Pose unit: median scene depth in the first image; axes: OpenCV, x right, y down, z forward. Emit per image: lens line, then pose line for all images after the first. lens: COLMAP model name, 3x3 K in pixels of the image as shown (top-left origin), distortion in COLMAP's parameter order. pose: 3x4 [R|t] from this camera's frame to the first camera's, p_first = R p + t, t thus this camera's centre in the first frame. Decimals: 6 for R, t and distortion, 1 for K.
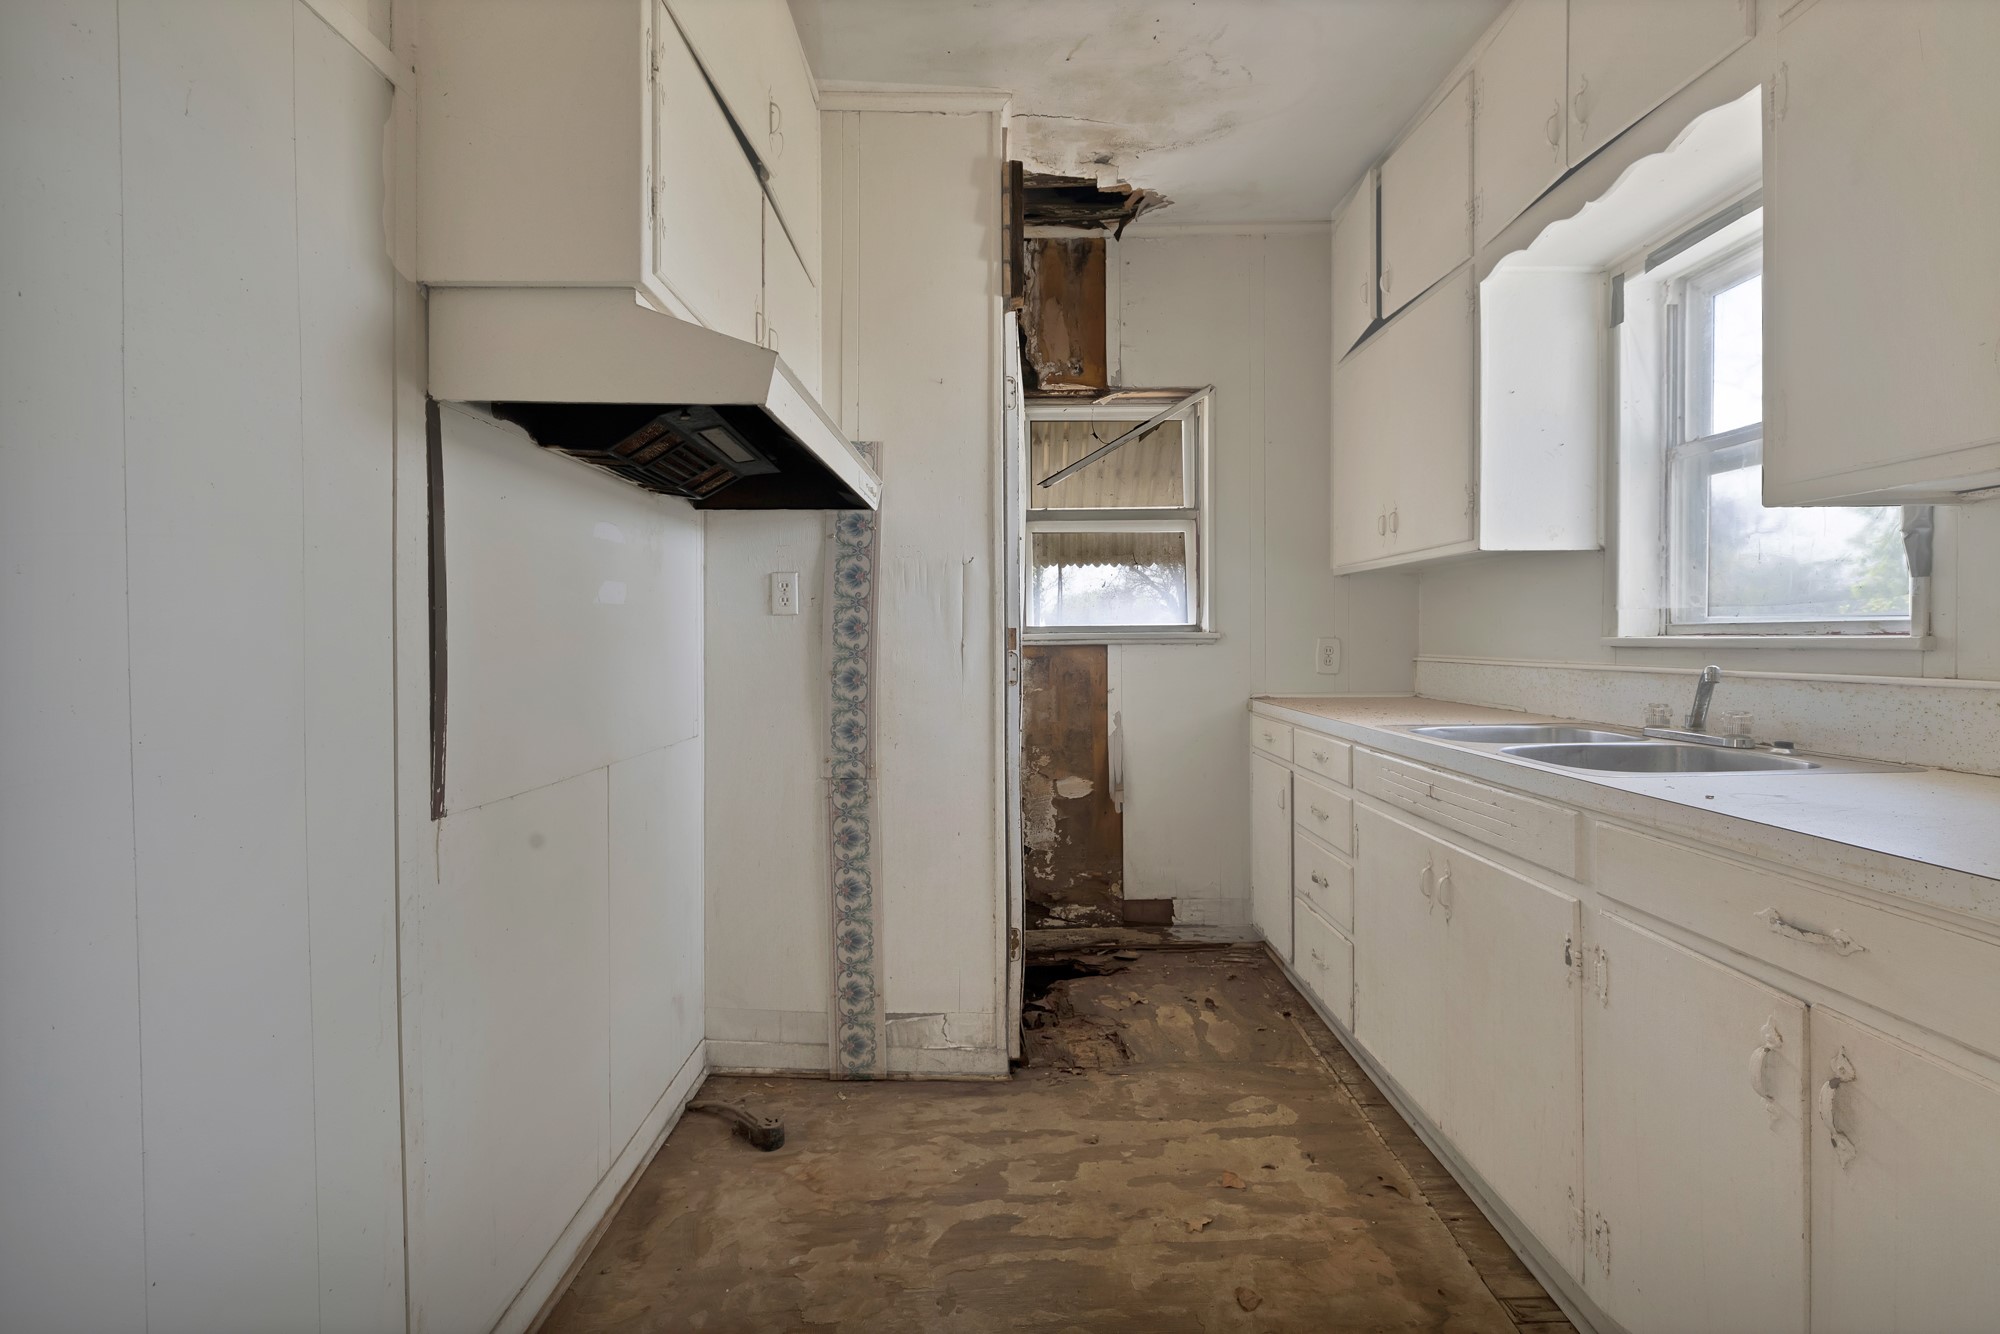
lens RADIAL K [[870.5, 0, 1005.9], [0, 870.5, 650.0], [0, 0, 1]] dist [-0.001735, 0.001200]
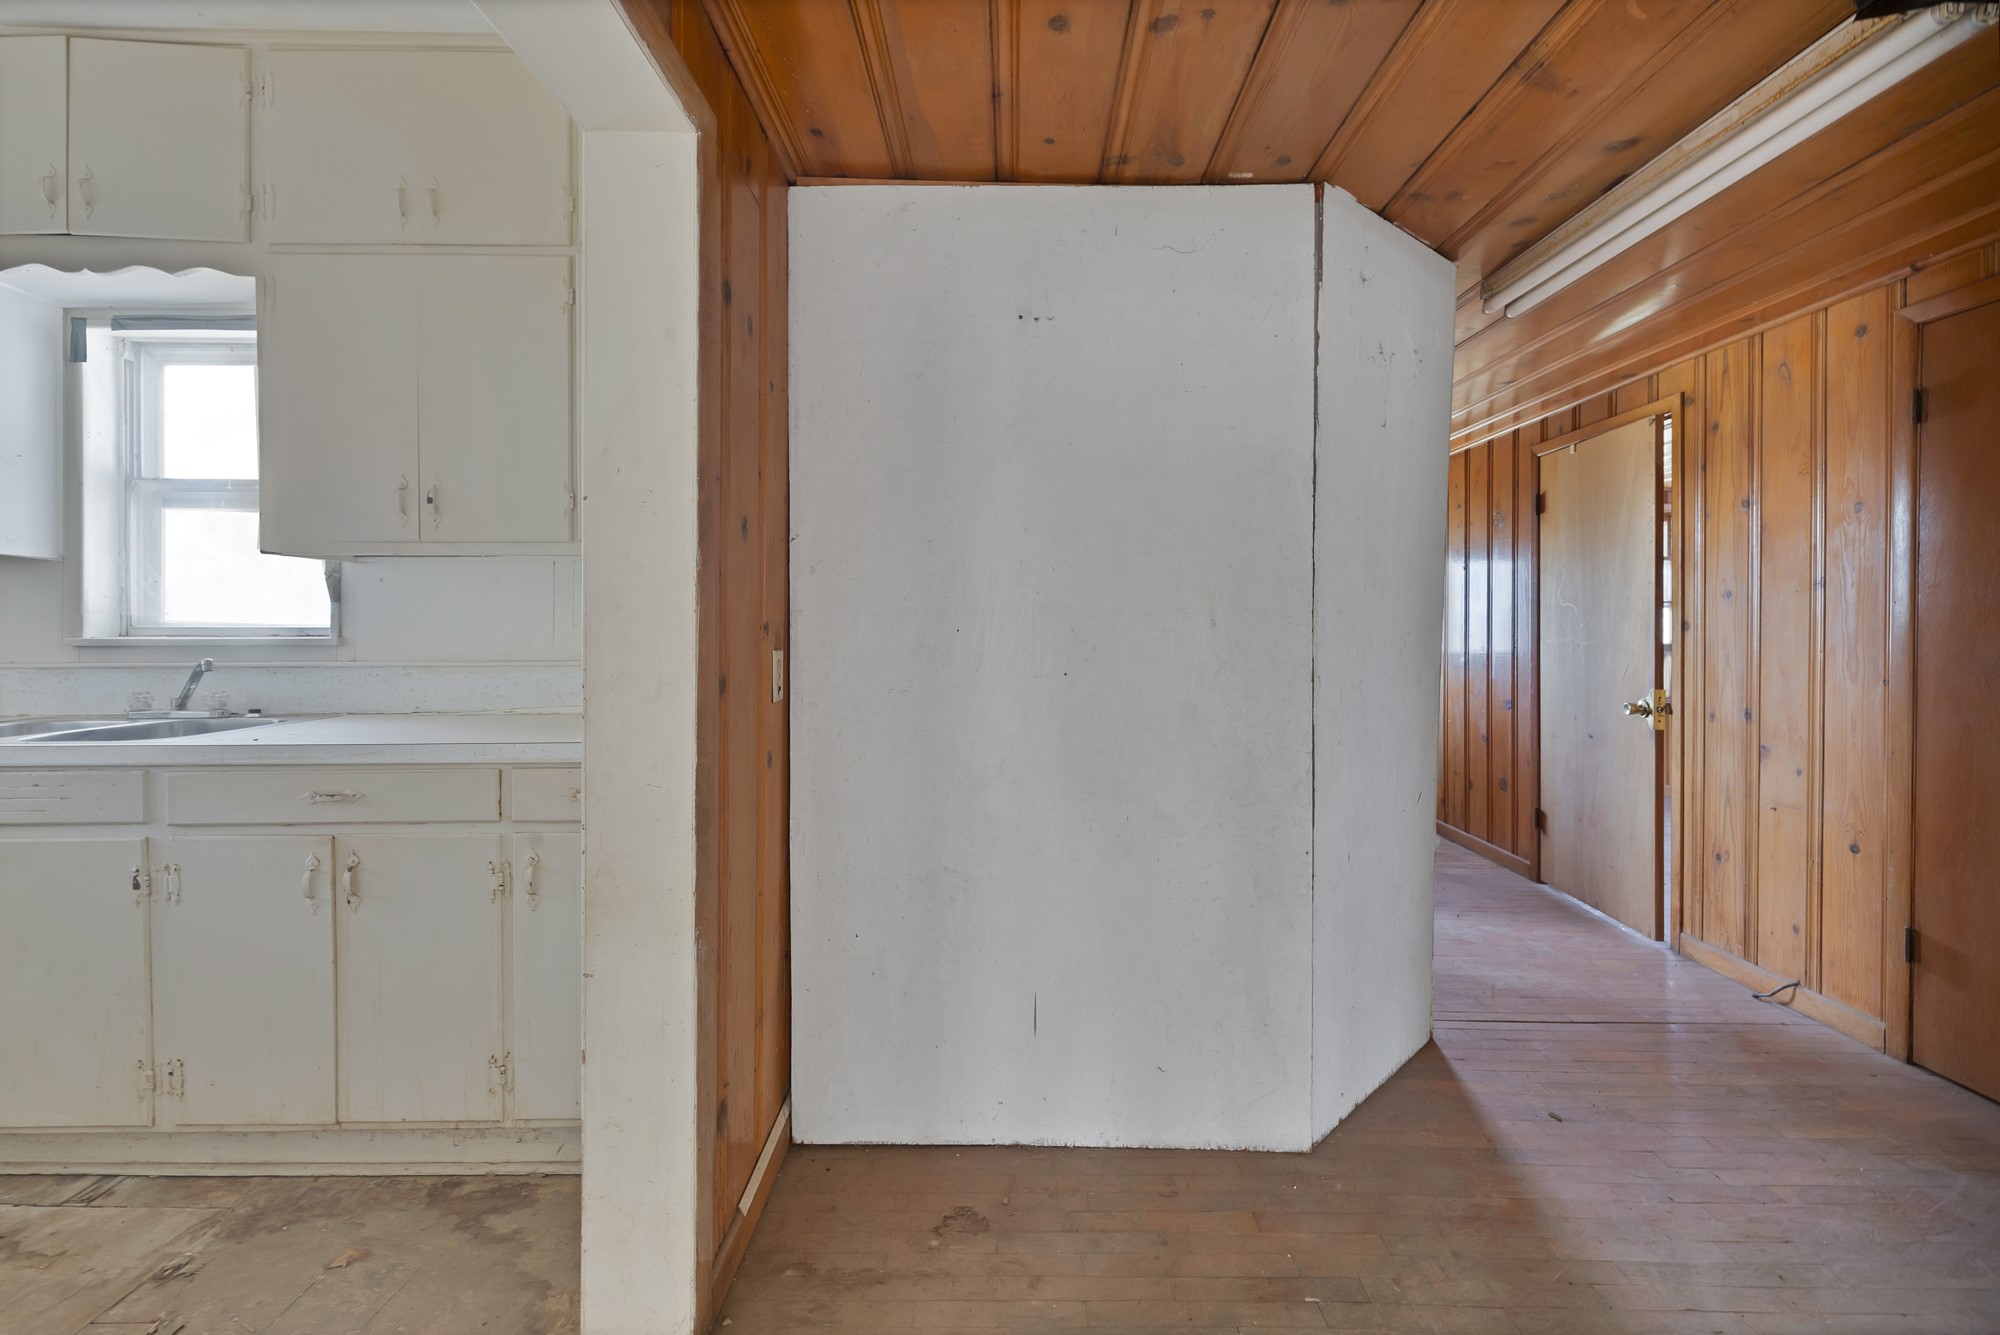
lens RADIAL K [[893.1, 0, 1002.5], [0, 893.1, 637.8], [0, 0, 1]] dist [-0.002719, 0.000173]
pose [[0.012142, -0.001385, 0.999925, -0.446543], [0.014530, 0.999894, 0.001208, 0.001019], [-0.999821, 0.014514, 0.012161, -0.212293]]
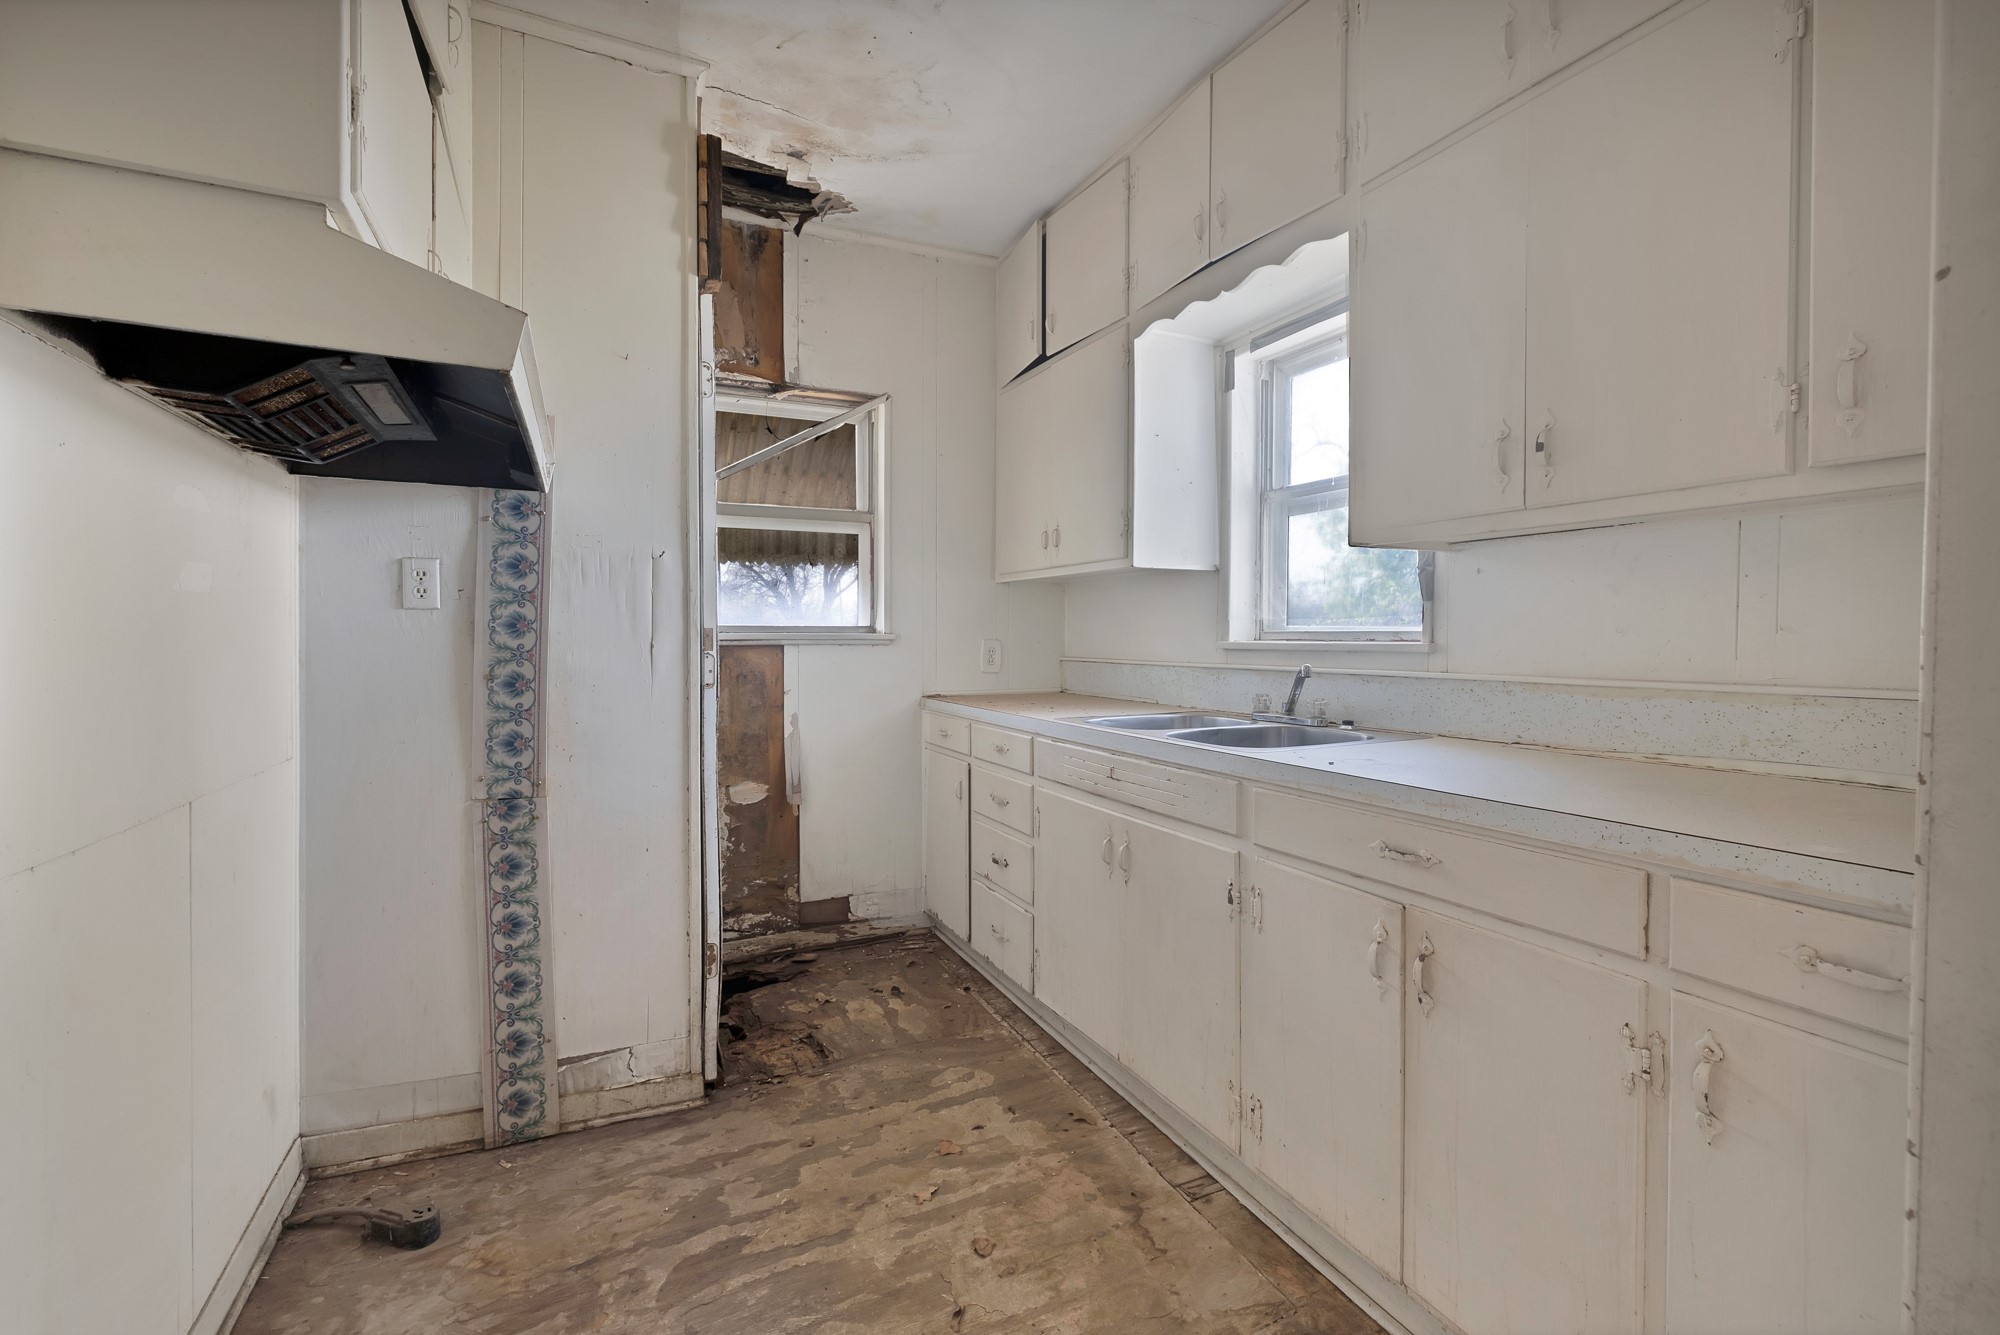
lens RADIAL K [[878.3, 0, 1004.3], [0, 878.3, 652.3], [0, 0, 1]] dist [0.000106, 0.001139]
pose [[0.906219, 0.000328, 0.422808, -0.122108], [-0.001880, 0.999993, 0.003253, -0.002758], [-0.422804, -0.003743, 0.906213, -0.005347]]
